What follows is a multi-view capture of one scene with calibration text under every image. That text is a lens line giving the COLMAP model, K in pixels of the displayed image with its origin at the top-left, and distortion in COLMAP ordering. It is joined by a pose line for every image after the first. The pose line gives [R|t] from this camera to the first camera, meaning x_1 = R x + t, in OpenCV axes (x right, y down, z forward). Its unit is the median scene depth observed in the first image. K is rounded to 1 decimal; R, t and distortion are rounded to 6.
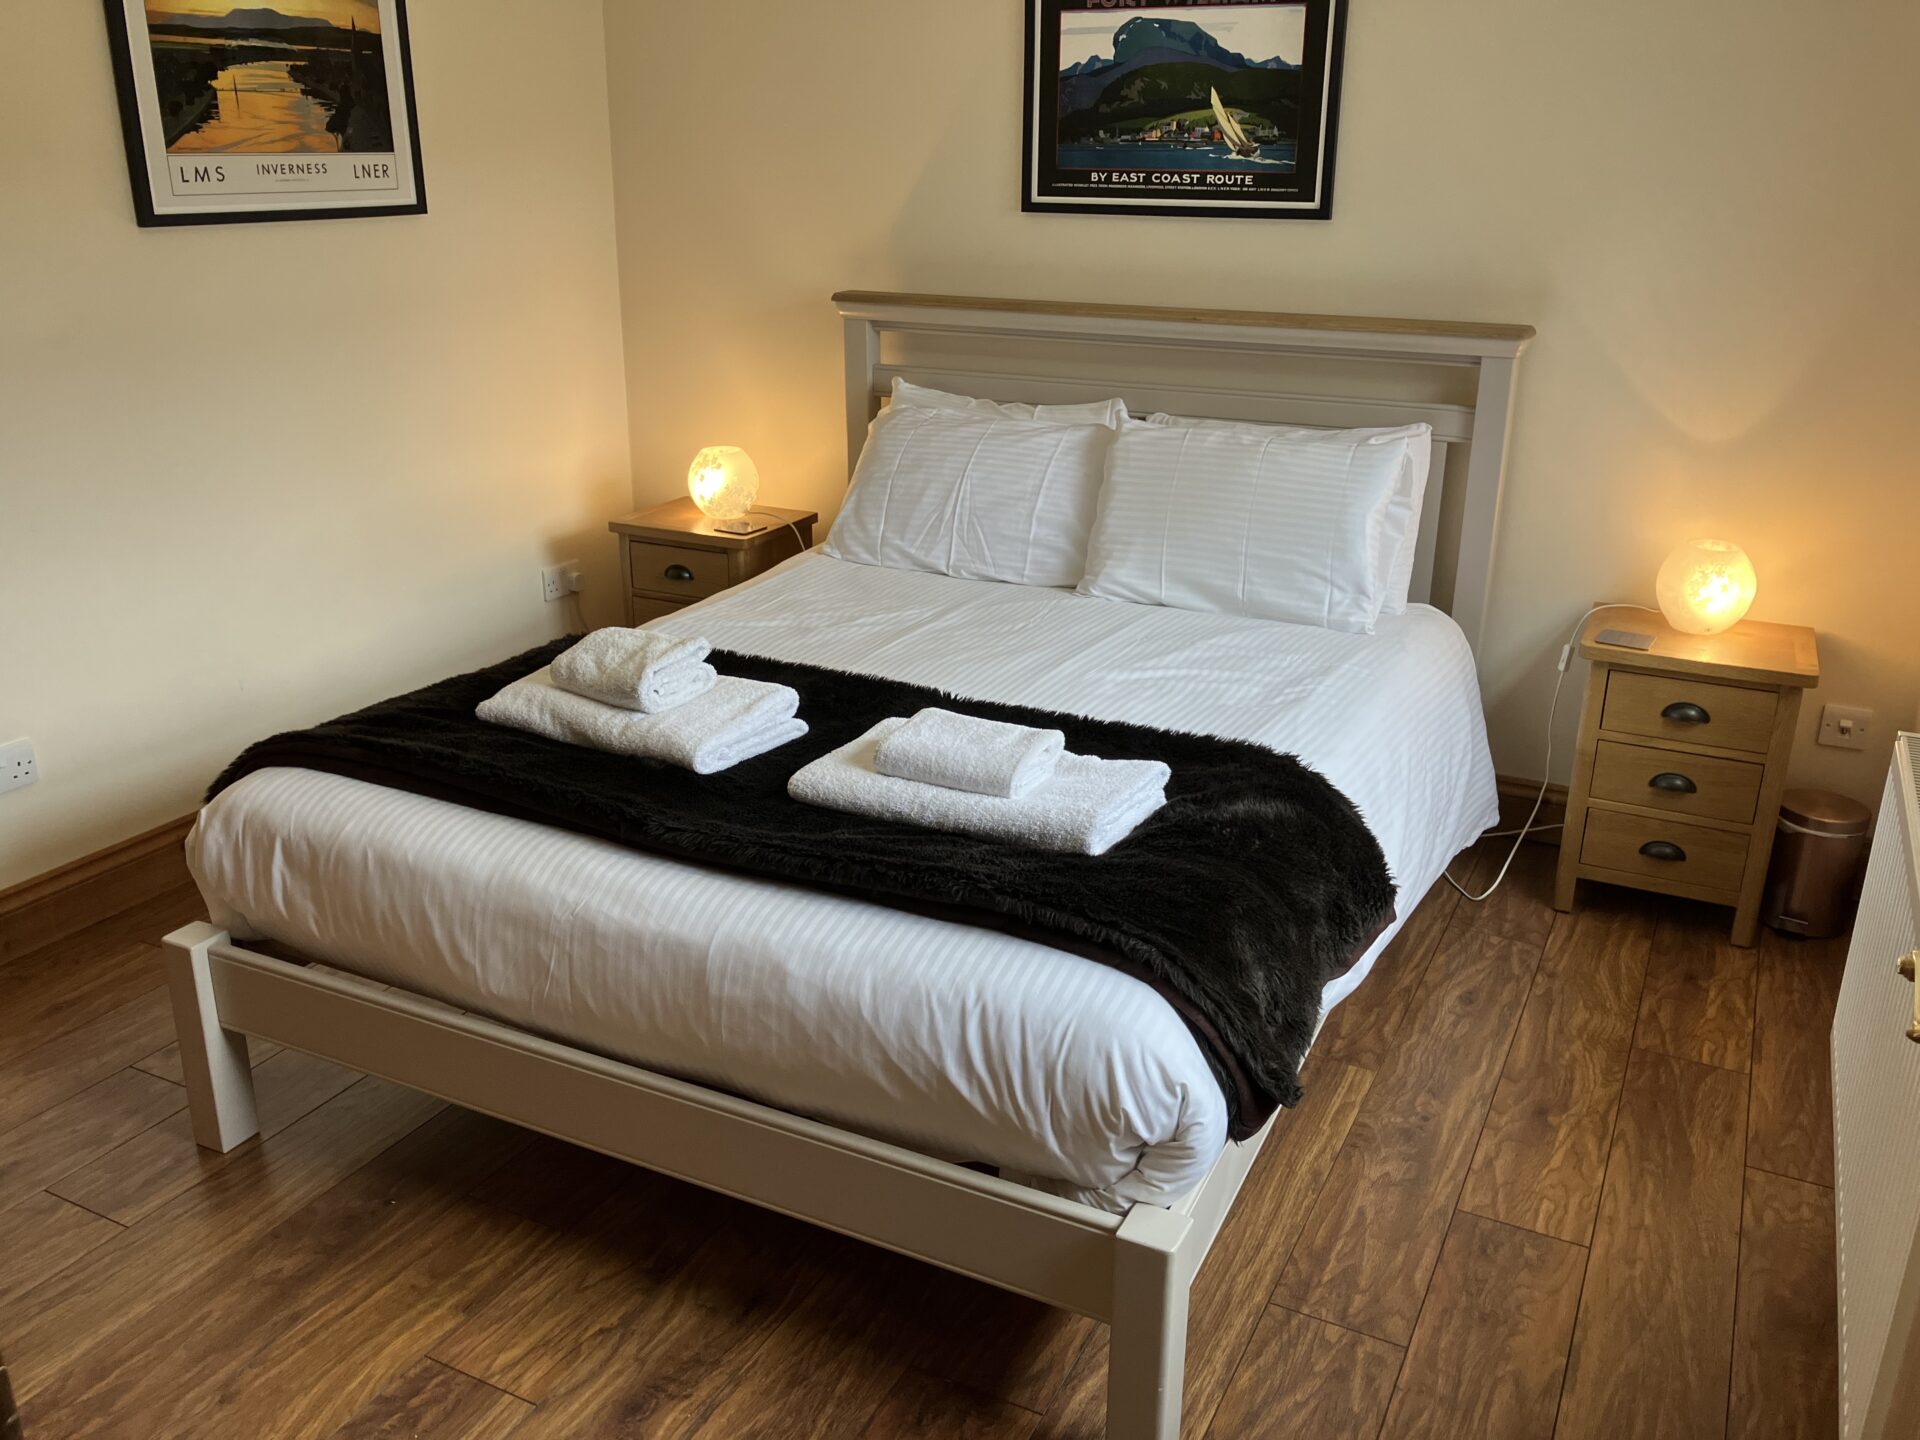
lens RADIAL K [[1585.1, 0, 964.1], [0, 1585.1, 709.7], [0, 0, 1]] dist [-0.003913, -0.010070]
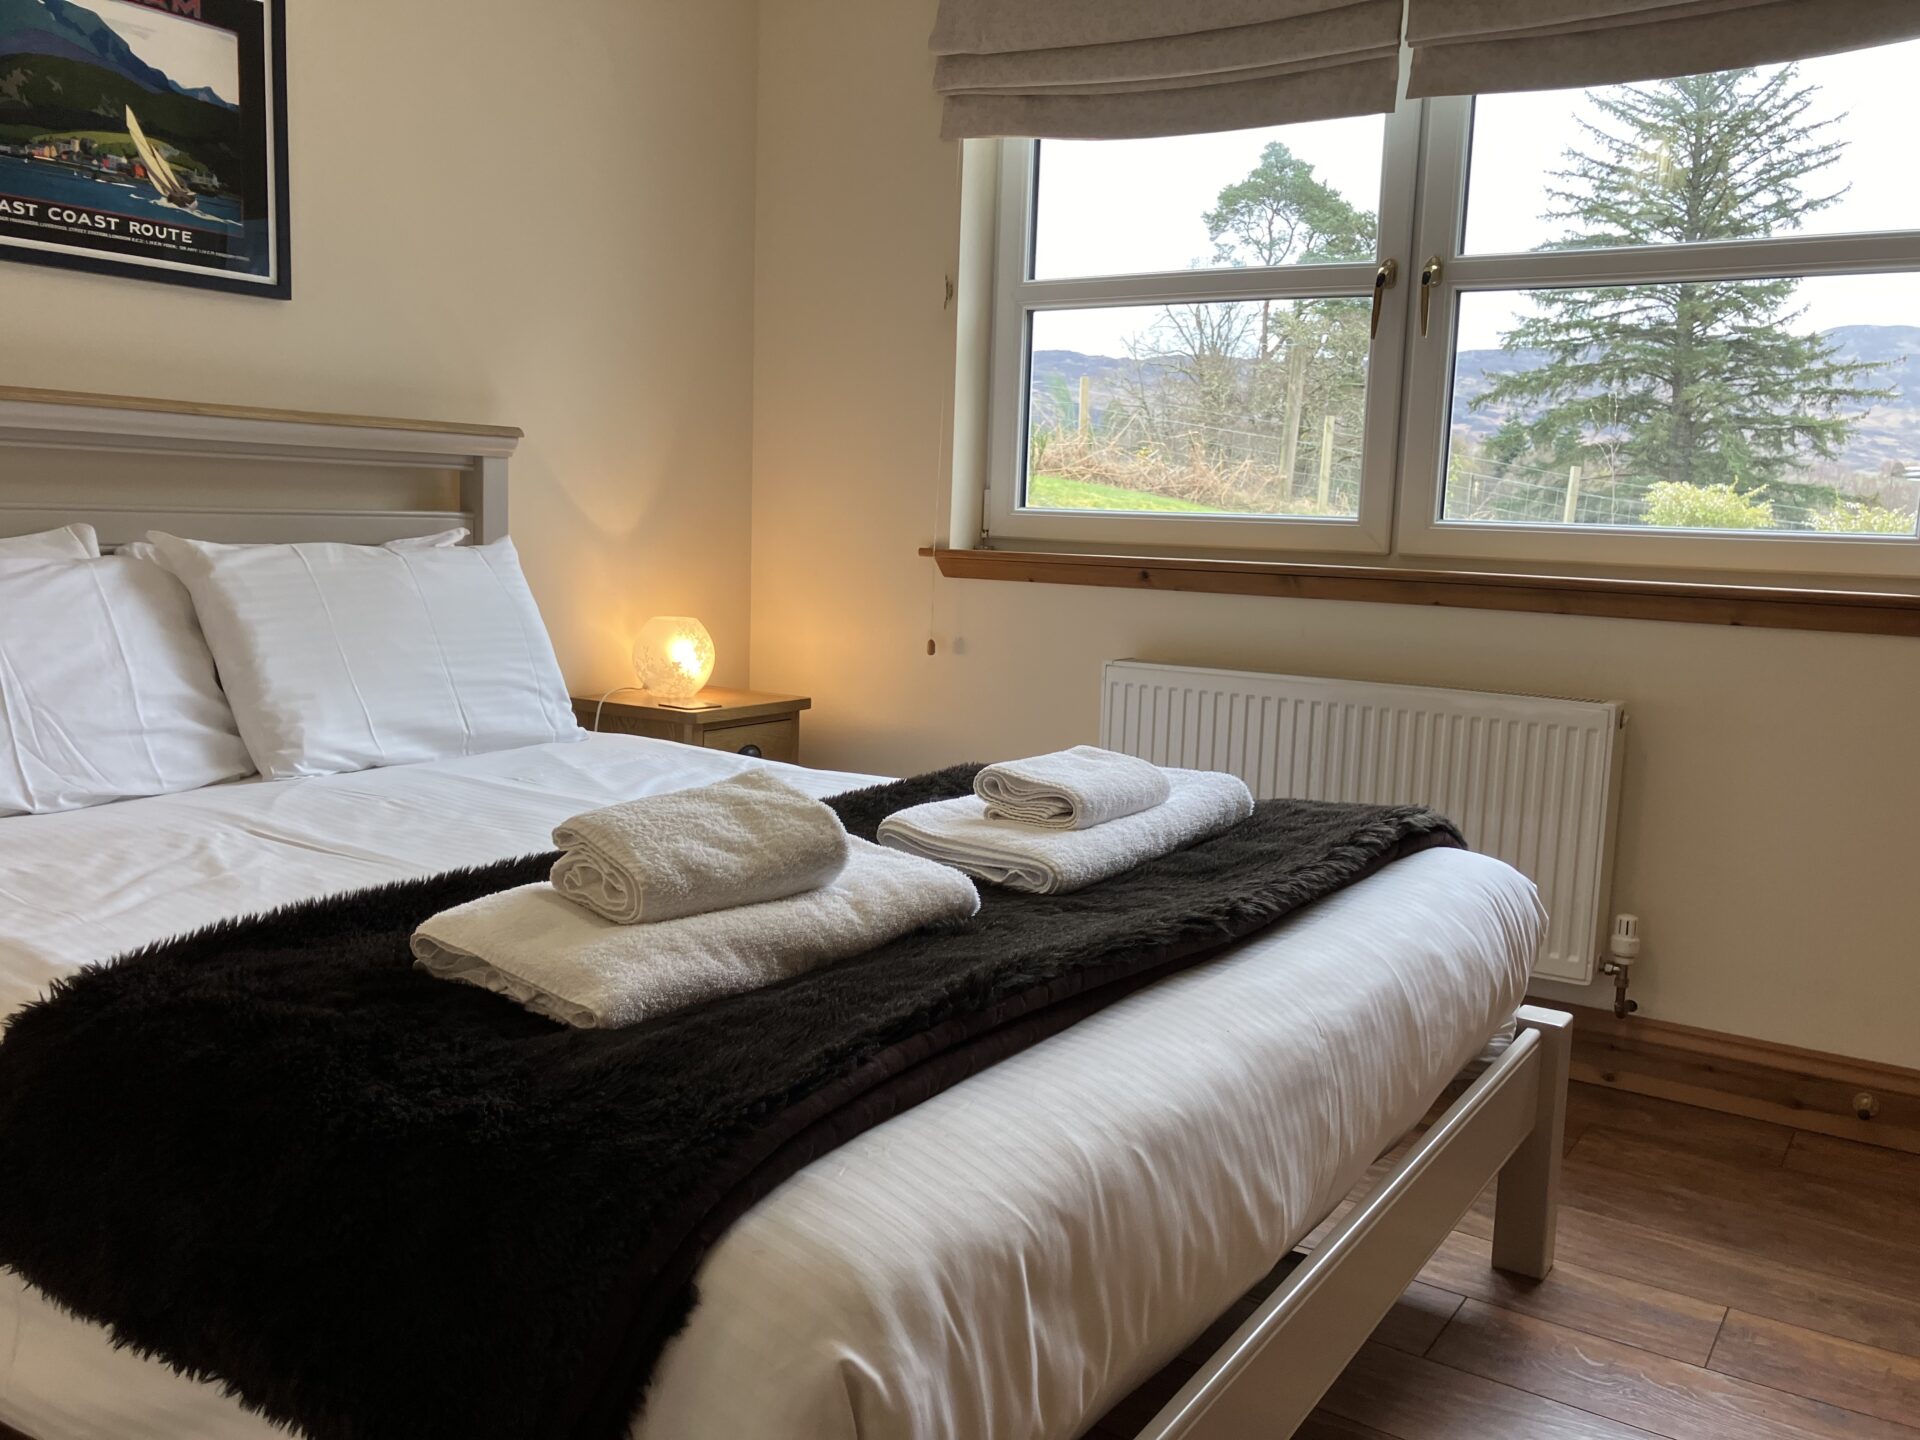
lens RADIAL K [[1585.1, 0, 965.5], [0, 1585.1, 733.2], [0, 0, 1]] dist [-0.003913, -0.010070]
pose [[0.121692, -0.142670, 0.982261, -0.564688], [0.294787, 0.950158, 0.101486, -0.072687], [-0.947782, 0.277208, 0.157684, 0.591536]]
